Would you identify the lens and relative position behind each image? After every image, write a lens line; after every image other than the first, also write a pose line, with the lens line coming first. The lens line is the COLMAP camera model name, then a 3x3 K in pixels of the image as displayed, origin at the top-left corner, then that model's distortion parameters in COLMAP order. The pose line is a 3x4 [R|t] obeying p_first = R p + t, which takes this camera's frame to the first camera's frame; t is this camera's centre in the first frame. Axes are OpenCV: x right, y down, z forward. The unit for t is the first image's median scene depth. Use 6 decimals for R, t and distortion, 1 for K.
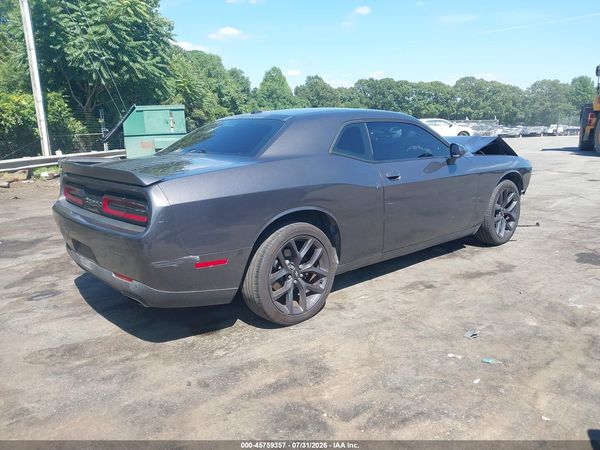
lens RADIAL K [[489.1, 0, 307.4], [0, 489.1, 222.3], [0, 0, 1]] dist [-0.001376, -0.002831]
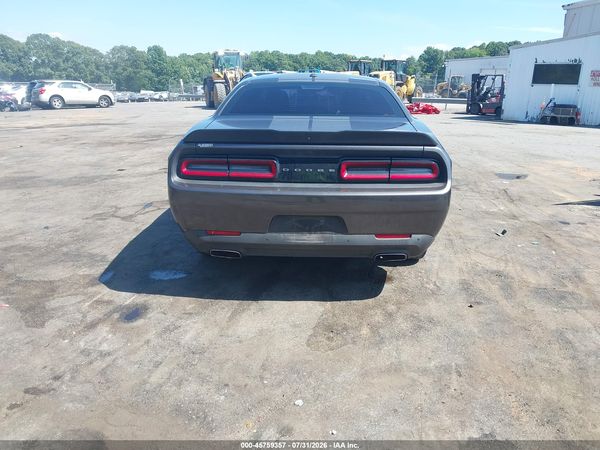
lens RADIAL K [[489.1, 0, 307.4], [0, 489.1, 222.3], [0, 0, 1]] dist [-0.001376, -0.002831]
pose [[0.670091, -0.162414, 0.724293, -0.161935], [0.111741, 0.986721, 0.117880, -0.008403], [-0.733820, 0.001943, 0.679341, 0.054084]]
